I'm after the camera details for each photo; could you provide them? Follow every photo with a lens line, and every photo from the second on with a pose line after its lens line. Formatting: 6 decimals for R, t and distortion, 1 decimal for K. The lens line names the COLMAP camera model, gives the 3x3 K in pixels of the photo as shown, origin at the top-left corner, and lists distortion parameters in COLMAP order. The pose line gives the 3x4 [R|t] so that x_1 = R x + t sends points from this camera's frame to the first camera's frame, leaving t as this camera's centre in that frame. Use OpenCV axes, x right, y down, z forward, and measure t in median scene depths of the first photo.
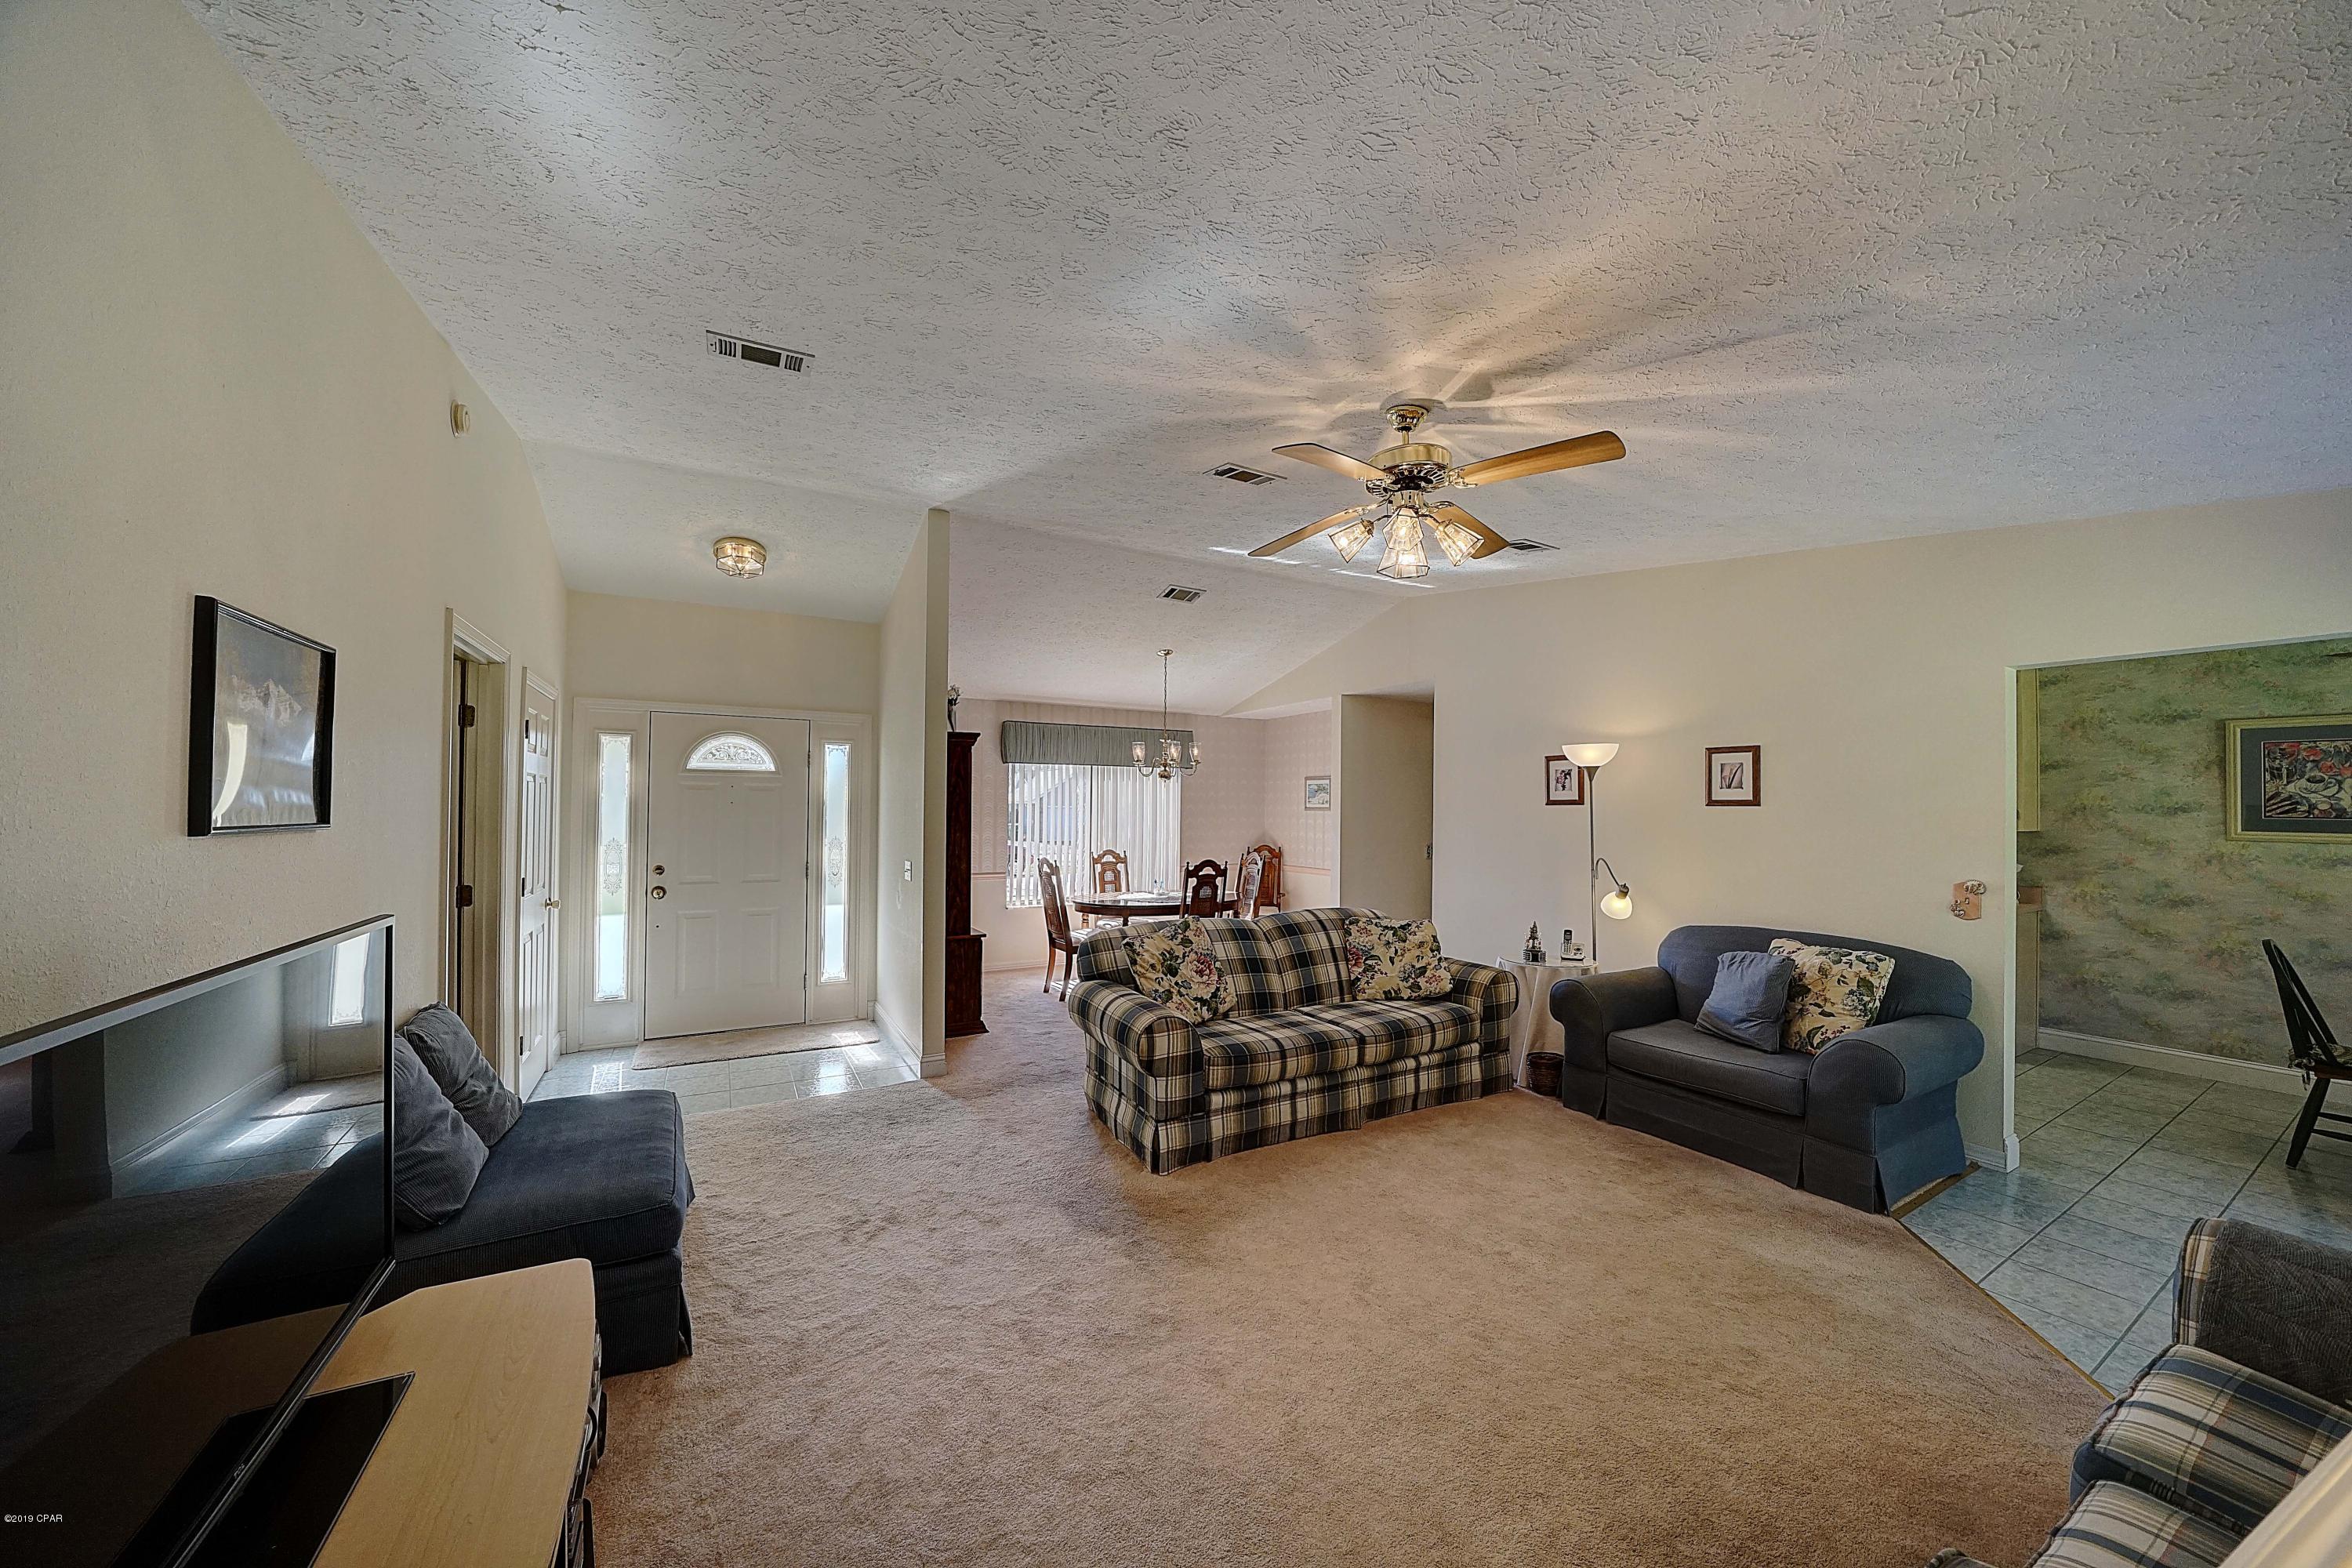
lens RADIAL K [[801.4, 0, 1163.8], [0, 801.4, 789.3], [0, 0, 1]] dist [-0.032940, 0.003972]
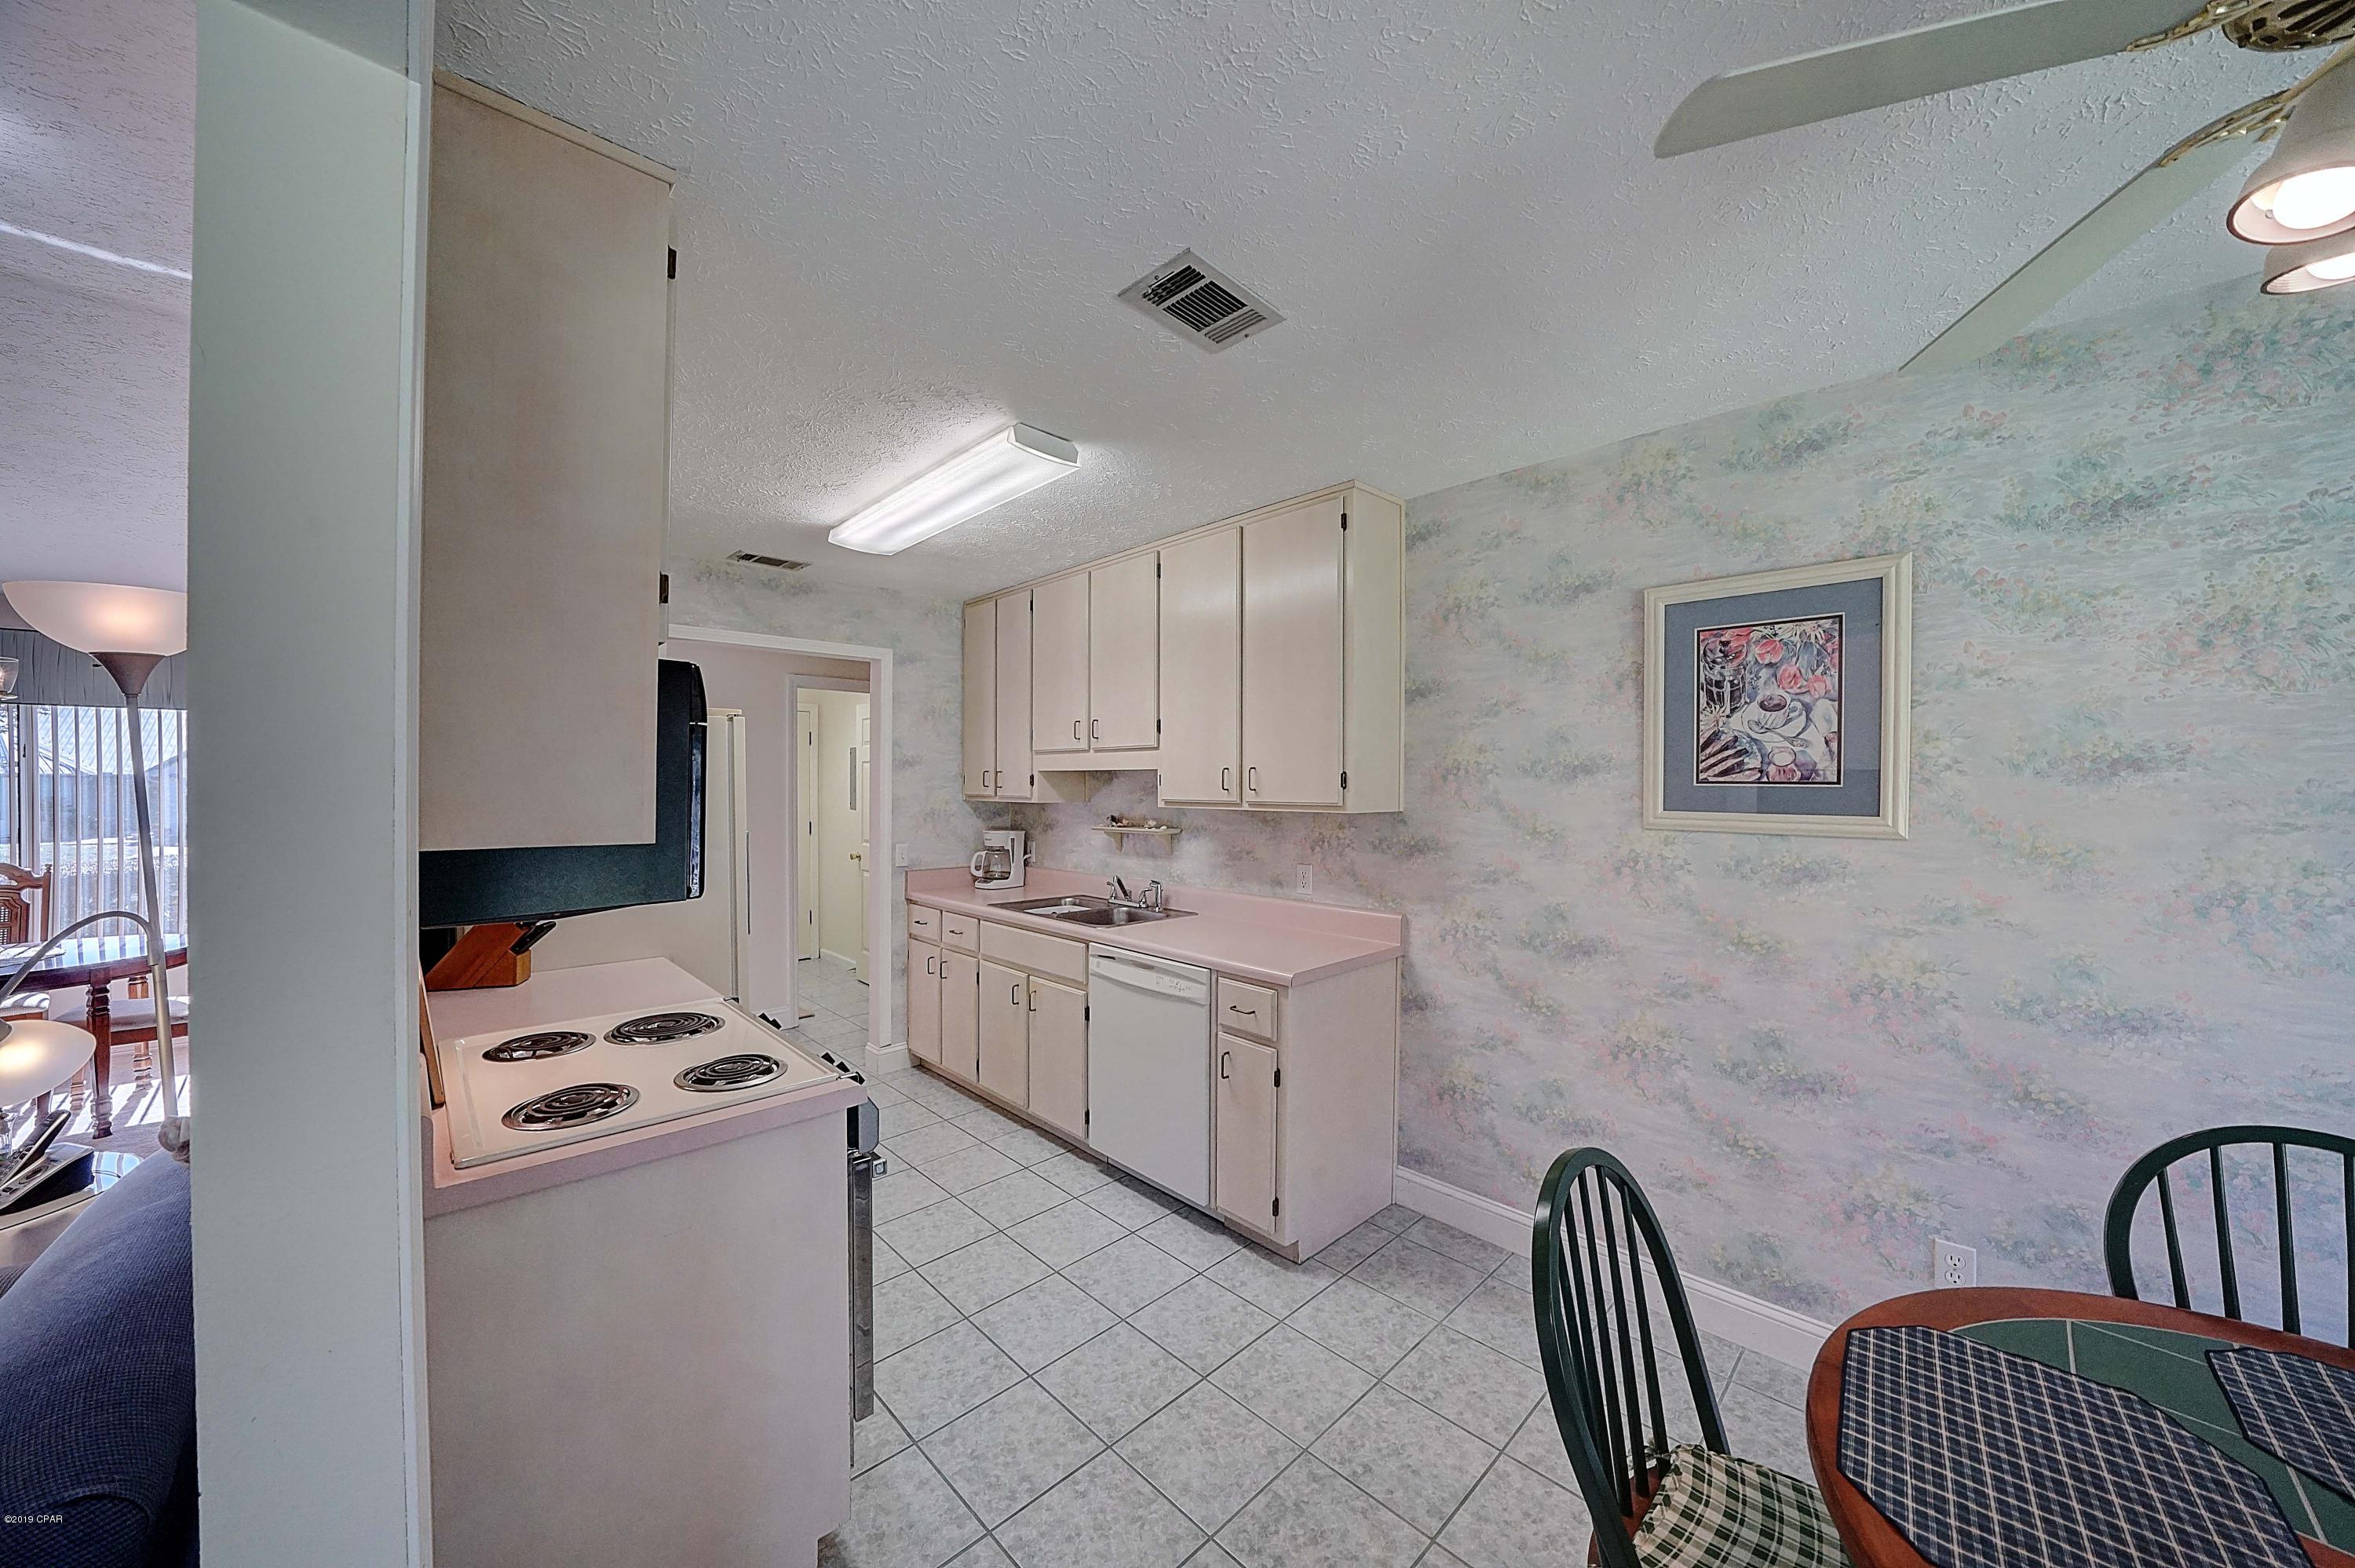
lens RADIAL K [[802.4, 0, 1165.3], [0, 802.4, 789.3], [0, 0, 1]] dist [-0.032940, 0.003972]
pose [[0.964347, -0.009990, 0.264453, 1.016679], [0.001635, 0.999493, 0.031794, 0.025101], [-0.264637, -0.030228, 0.963874, 0.618531]]
